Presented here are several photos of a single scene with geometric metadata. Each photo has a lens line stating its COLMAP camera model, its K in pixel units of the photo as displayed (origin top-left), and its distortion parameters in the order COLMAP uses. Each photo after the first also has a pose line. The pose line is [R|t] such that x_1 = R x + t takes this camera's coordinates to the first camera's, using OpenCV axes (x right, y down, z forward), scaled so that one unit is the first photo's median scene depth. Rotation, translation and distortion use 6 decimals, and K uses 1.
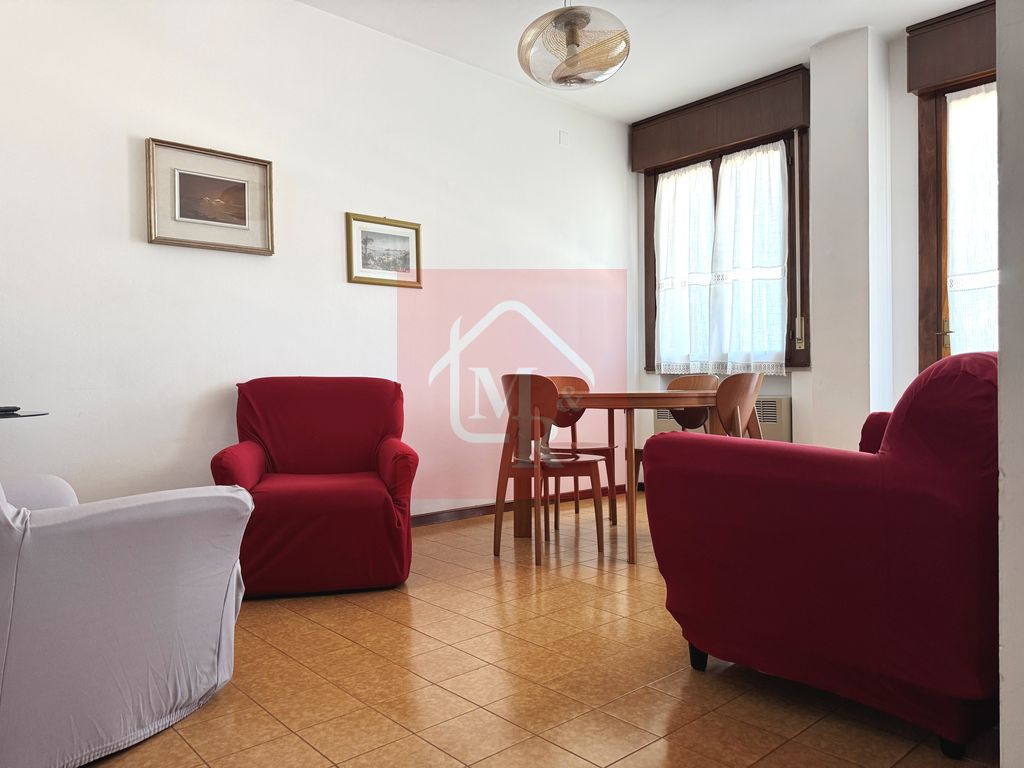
lens RADIAL K [[729.8, 0, 509.4], [0, 729.8, 384.0], [0, 0, 1]] dist [0.048504, -0.057296]
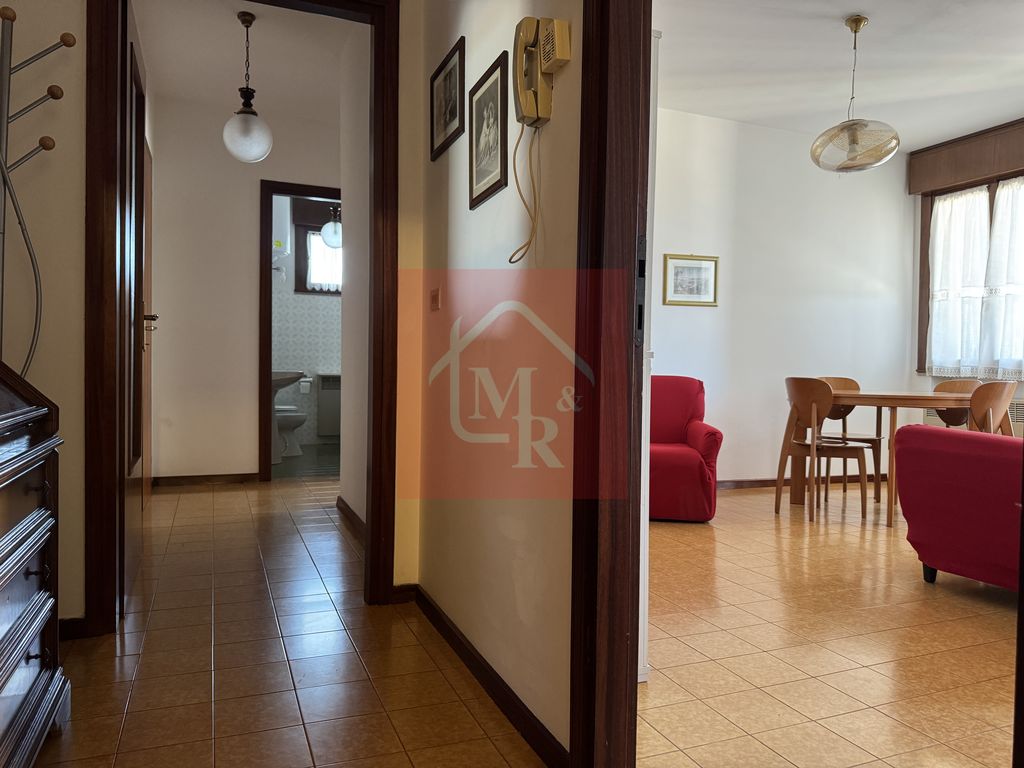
lens RADIAL K [[729.8, 0, 506.6], [0, 729.8, 385.8], [0, 0, 1]] dist [0.048504, -0.057296]
pose [[0.941955, 0.030310, -0.334368, -0.035582], [-0.023218, 0.999413, 0.025187, -0.016552], [0.334935, -0.015962, 0.942106, -0.363555]]
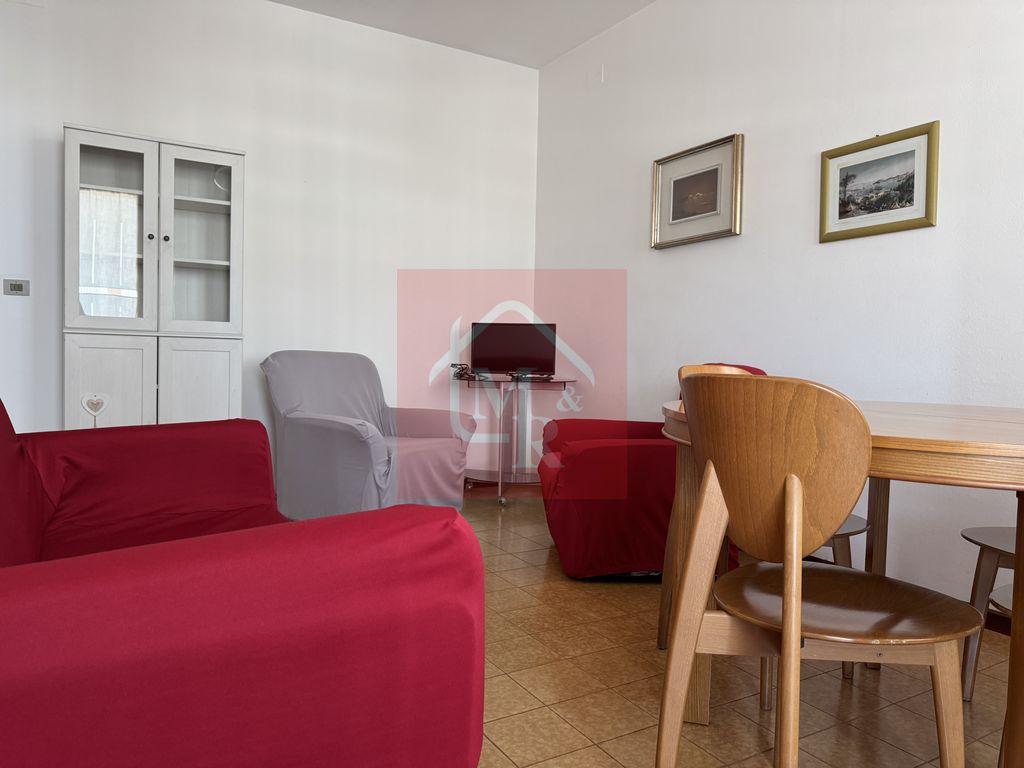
lens RADIAL K [[729.8, 0, 514.3], [0, 729.8, 386.4], [0, 0, 1]] dist [0.048504, -0.057296]
pose [[-0.201998, 0.050023, -0.978108, 0.594873], [-0.022708, 0.998187, 0.055740, -0.023462], [0.979123, 0.033470, -0.200495, 0.822784]]
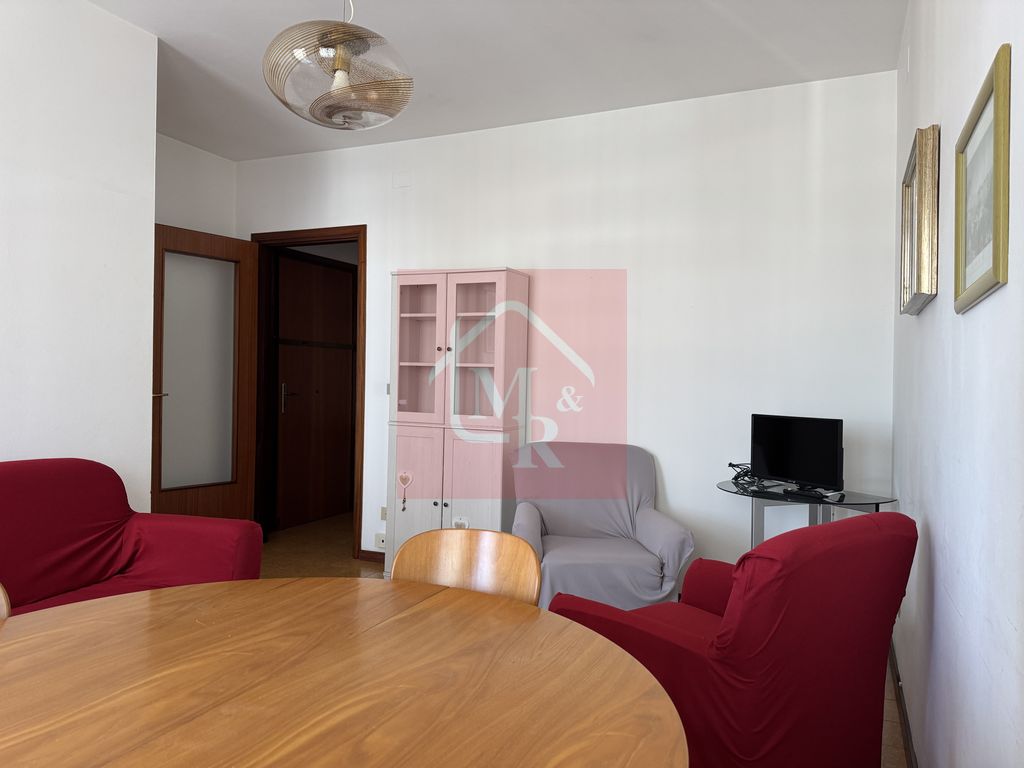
lens RADIAL K [[729.8, 0, 508.7], [0, 729.8, 390.9], [0, 0, 1]] dist [0.048504, -0.057296]
pose [[-0.920247, -0.008277, -0.391251, 0.154330], [-0.014113, 0.999828, 0.012043, -0.093187], [0.391084, 0.016605, -0.920205, 1.248152]]
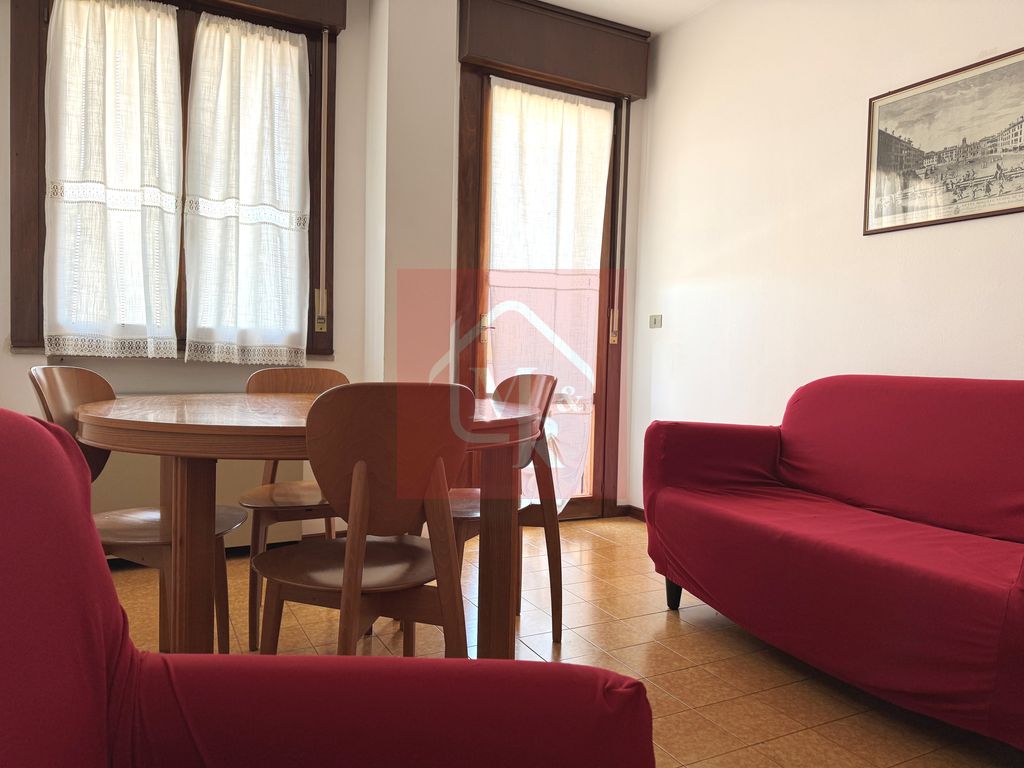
lens RADIAL K [[729.8, 0, 519.4], [0, 729.8, 382.5], [0, 0, 1]] dist [0.048504, -0.057296]
pose [[0.259317, -0.020236, 0.965580, -0.315536], [-0.036541, 0.998859, 0.030747, -0.029935], [-0.965101, -0.043257, 0.258282, 0.701751]]
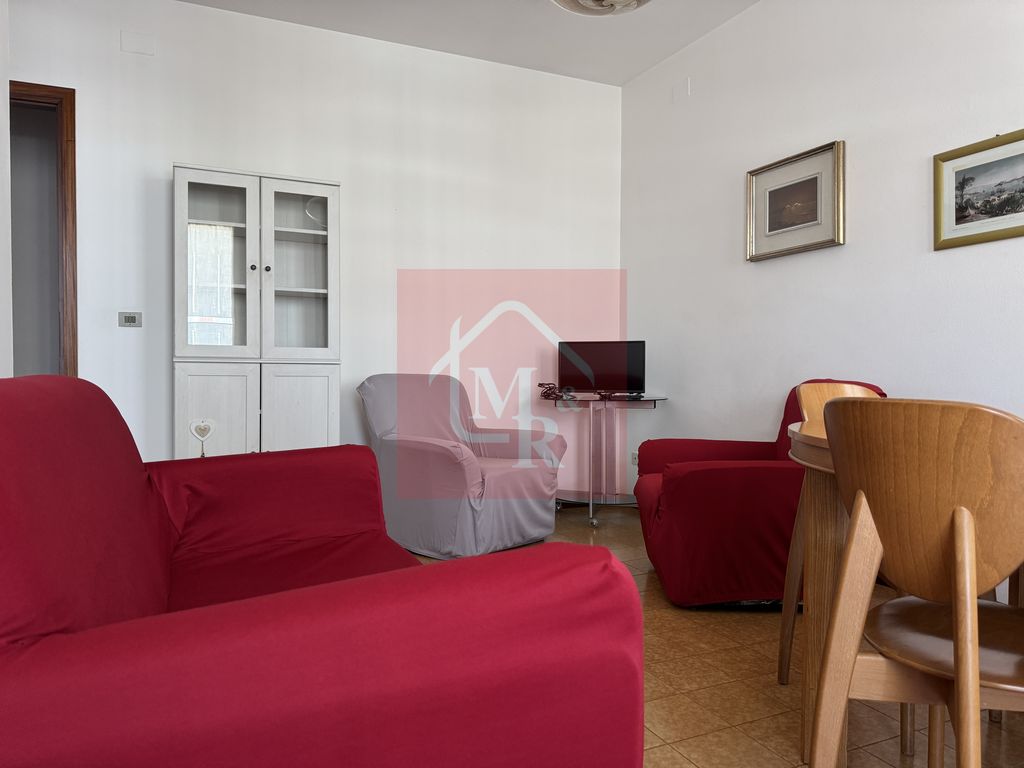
lens RADIAL K [[729.8, 0, 516.8], [0, 729.8, 384.7], [0, 0, 1]] dist [0.048504, -0.057296]
pose [[-0.294171, 0.029924, -0.955284, 0.591494], [-0.001774, 0.999491, 0.031855, -0.027479], [0.955751, 0.011065, -0.293968, 0.797674]]
